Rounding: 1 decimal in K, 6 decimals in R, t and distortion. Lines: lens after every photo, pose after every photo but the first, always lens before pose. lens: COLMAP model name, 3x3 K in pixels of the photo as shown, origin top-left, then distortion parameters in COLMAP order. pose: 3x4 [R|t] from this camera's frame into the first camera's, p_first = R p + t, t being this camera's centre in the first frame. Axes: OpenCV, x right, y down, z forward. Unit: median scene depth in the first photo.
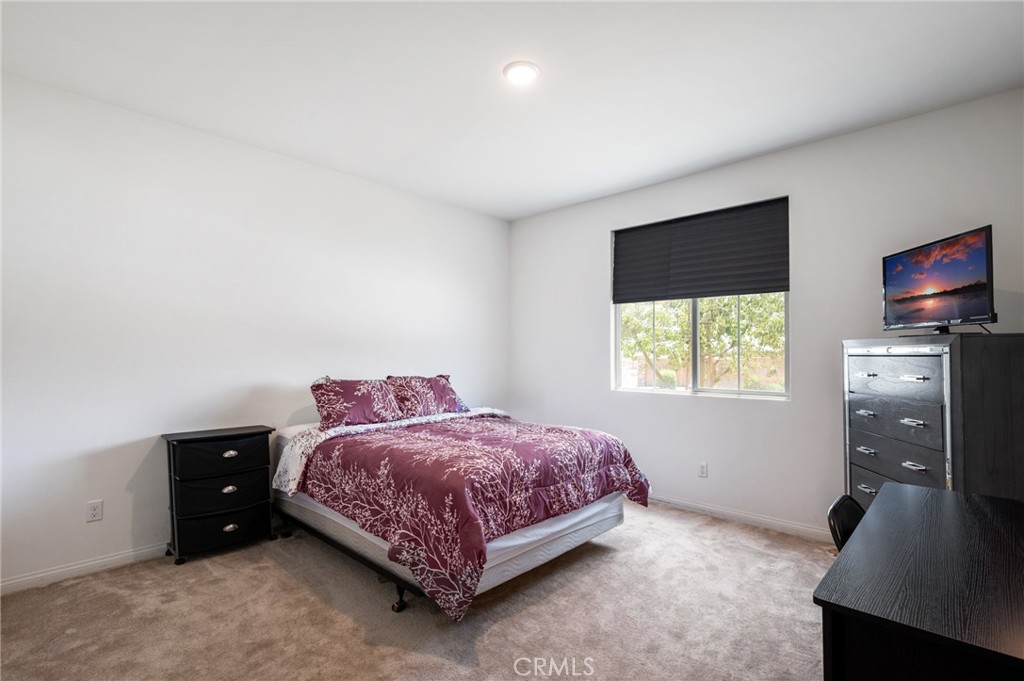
lens RADIAL K [[478.6, 0, 512.1], [0, 478.6, 344.8], [0, 0, 1]] dist [-0.002899, -0.000111]
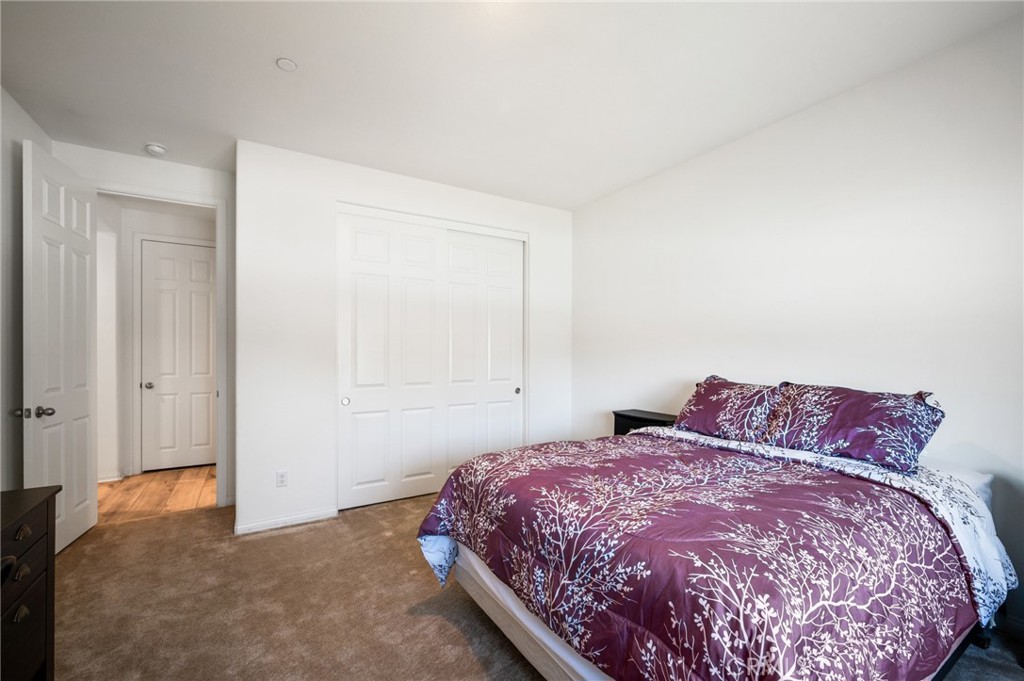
lens RADIAL K [[429.6, 0, 513.9], [0, 429.6, 348.5], [0, 0, 1]] dist [-0.008652, -0.000070]
pose [[-0.235684, -0.005273, -0.971815, 0.491250], [0.013839, 0.999866, -0.008782, 0.017397], [0.971731, -0.015518, -0.235580, 0.839470]]
